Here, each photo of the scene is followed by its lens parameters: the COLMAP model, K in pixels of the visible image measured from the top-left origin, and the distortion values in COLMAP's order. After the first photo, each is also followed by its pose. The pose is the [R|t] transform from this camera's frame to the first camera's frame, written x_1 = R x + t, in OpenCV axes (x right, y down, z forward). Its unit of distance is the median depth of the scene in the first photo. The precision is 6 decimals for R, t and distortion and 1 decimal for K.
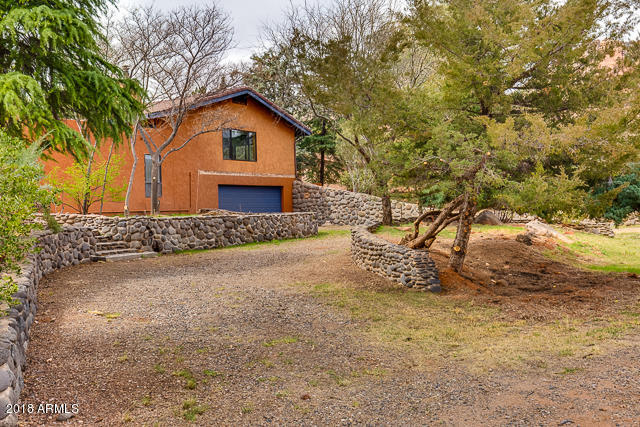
lens RADIAL K [[759.4, 0, 319.8], [0, 759.4, 215.5], [0, 0, 1]] dist [0.064994, 0.000000]
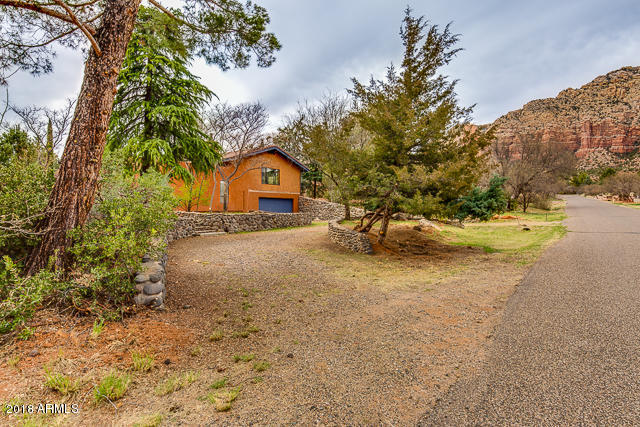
lens RADIAL K [[419.7, 0, 318.8], [0, 419.7, 212.0], [0, 0, 1]] dist [0.009984, -0.000292]
pose [[0.999815, 0.015727, 0.011045, 0.005031], [-0.015645, 0.999849, -0.007519, 0.001510], [-0.011162, 0.007345, 0.999911, -0.054936]]
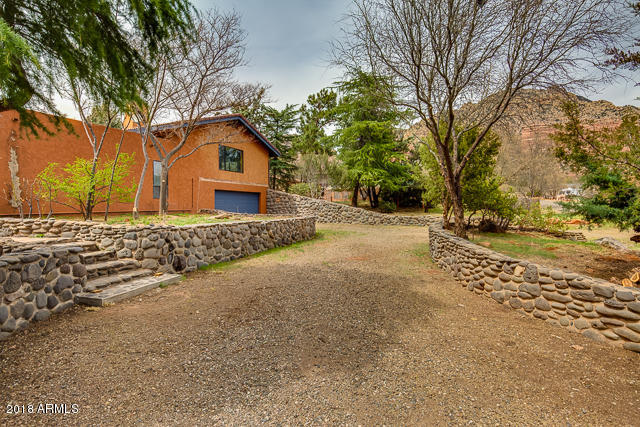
lens RADIAL K [[363.0, 0, 322.2], [0, 363.0, 209.0], [0, 0, 1]] dist [-0.026139, 0.003550]
pose [[0.971986, 0.020082, 0.234180, -0.161882], [-0.019810, 0.999798, -0.003514, -0.016927], [-0.234203, -0.001224, 0.972187, 0.619706]]
